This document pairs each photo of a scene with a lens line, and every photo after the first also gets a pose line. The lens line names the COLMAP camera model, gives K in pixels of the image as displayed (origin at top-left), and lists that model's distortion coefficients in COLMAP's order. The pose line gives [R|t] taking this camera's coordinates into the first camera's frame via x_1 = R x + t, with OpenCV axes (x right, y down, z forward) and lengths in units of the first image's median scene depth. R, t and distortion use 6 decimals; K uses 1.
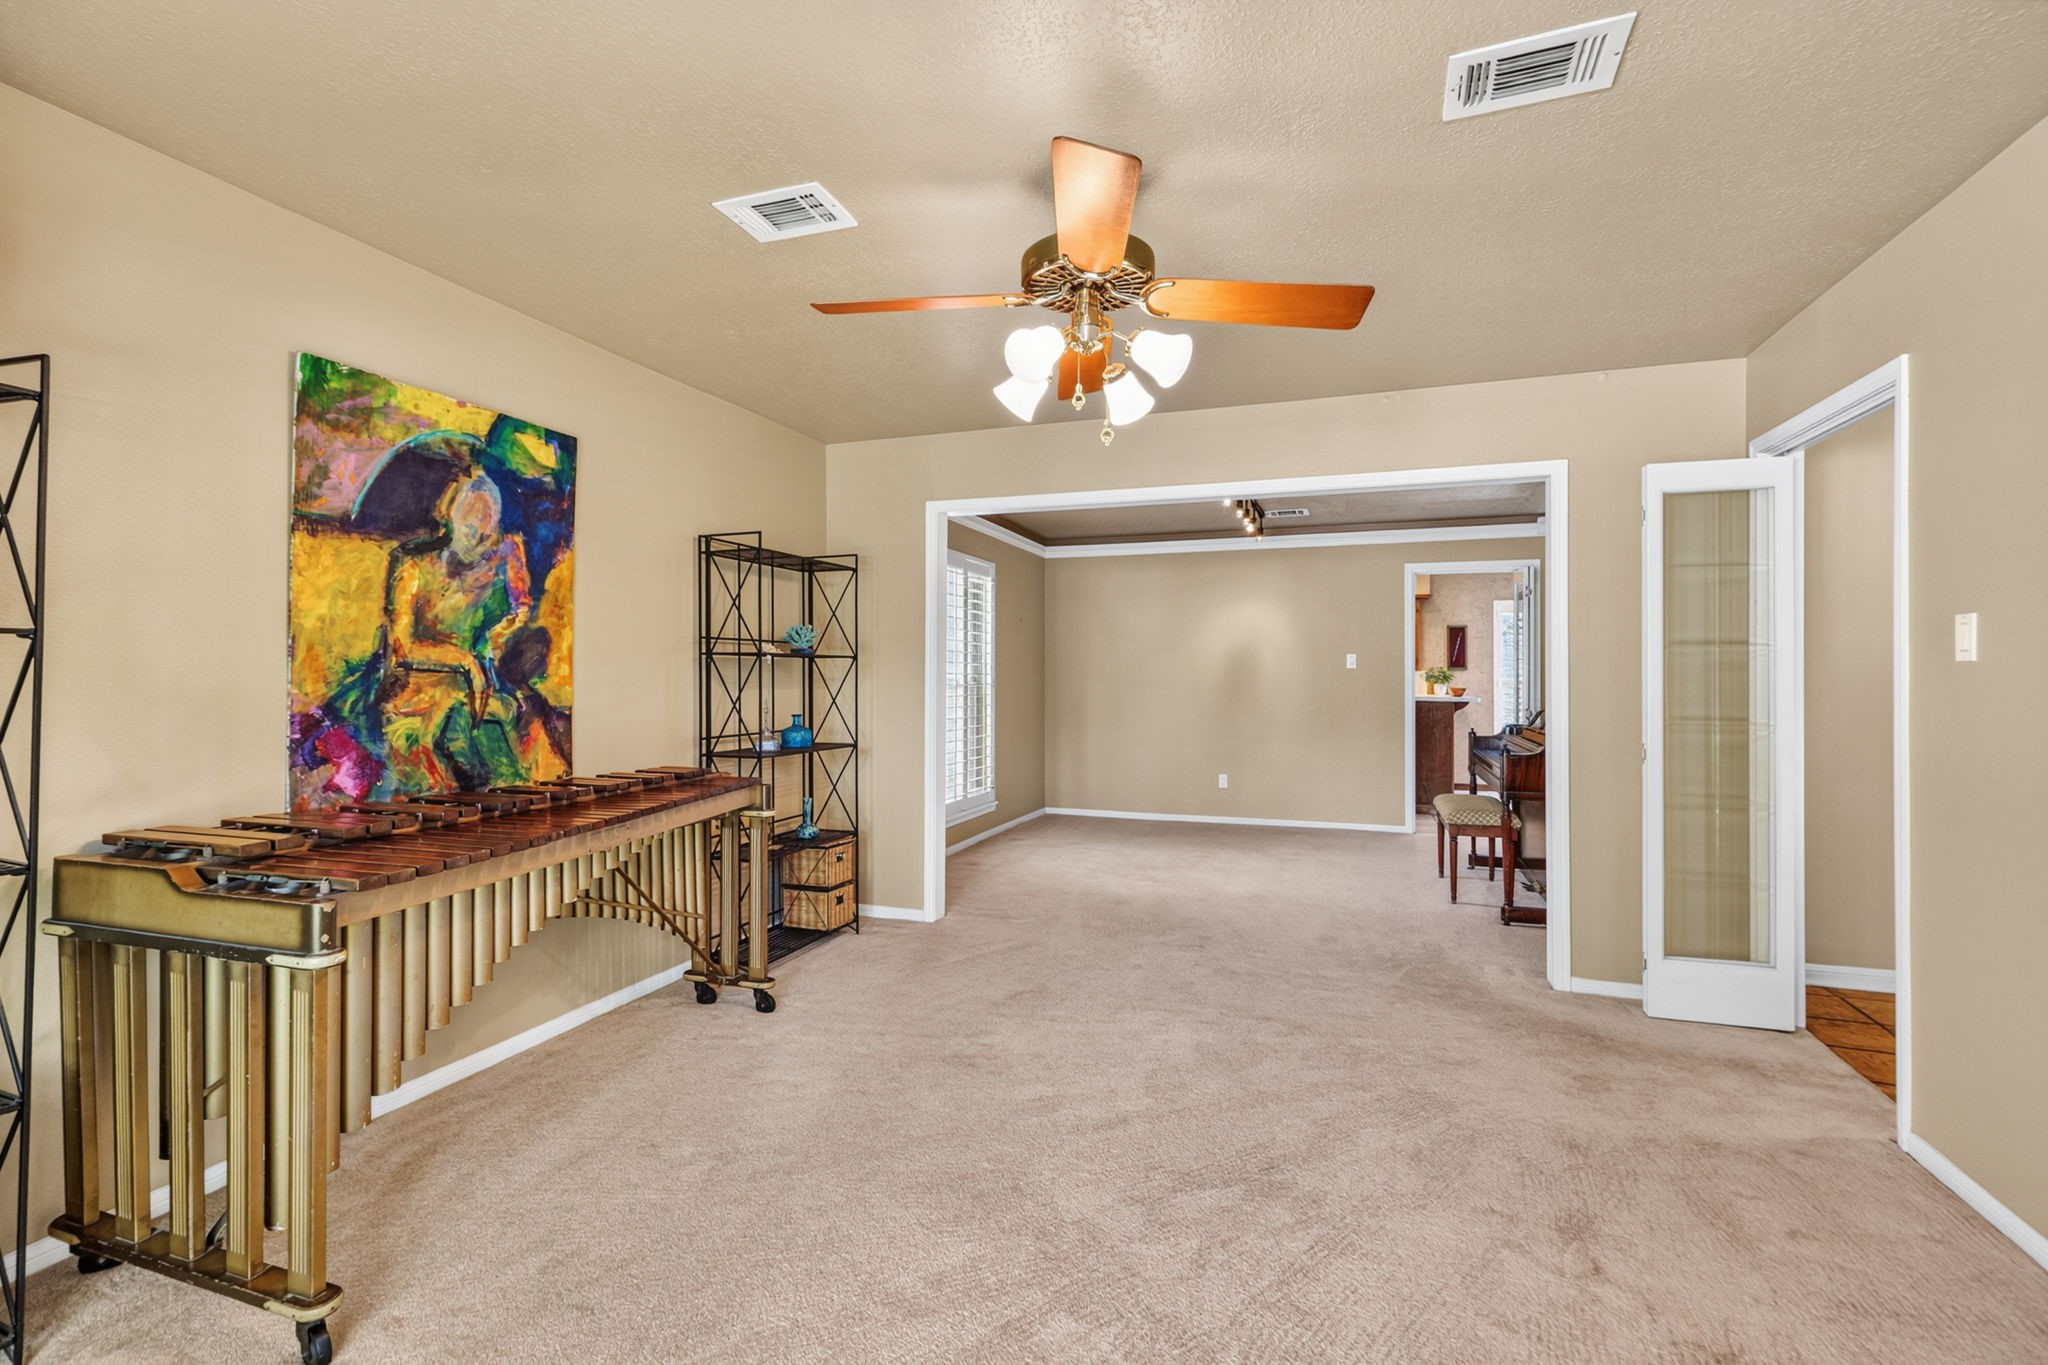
lens RADIAL K [[924.8, 0, 1017.7], [0, 924.8, 679.4], [0, 0, 1]] dist [0.004513, -0.000364]
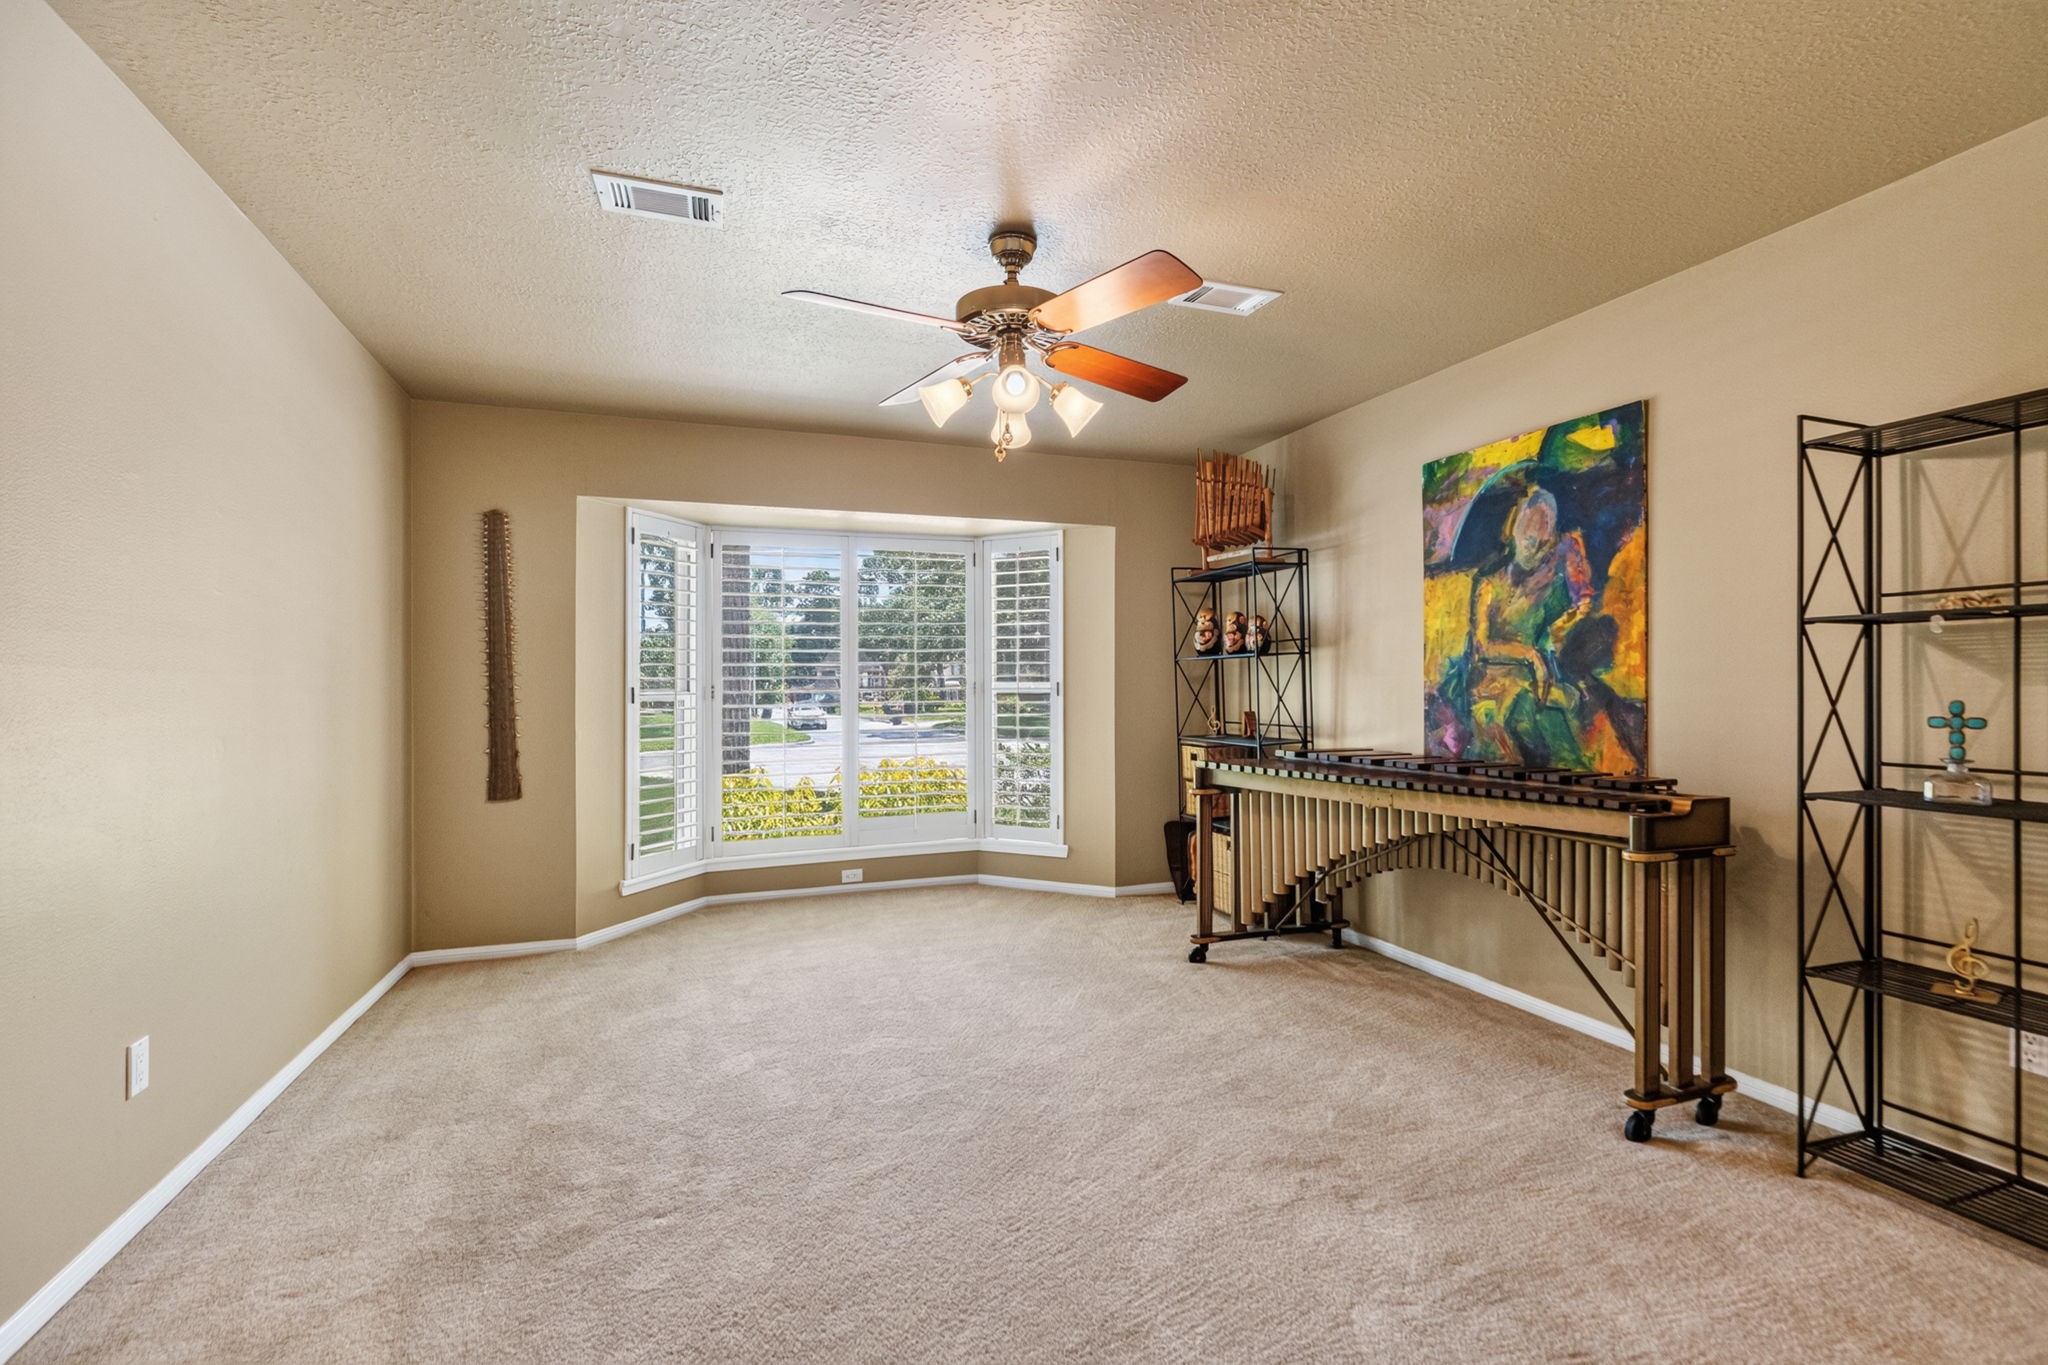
lens RADIAL K [[924.8, 0, 1019.8], [0, 924.8, 683.4], [0, 0, 1]] dist [0.004513, -0.000364]
pose [[-0.766758, -0.000166, -0.641936, 0.638571], [-0.001789, 0.999997, 0.001879, 0.015201], [0.641934, 0.002589, -0.766756, 1.472978]]
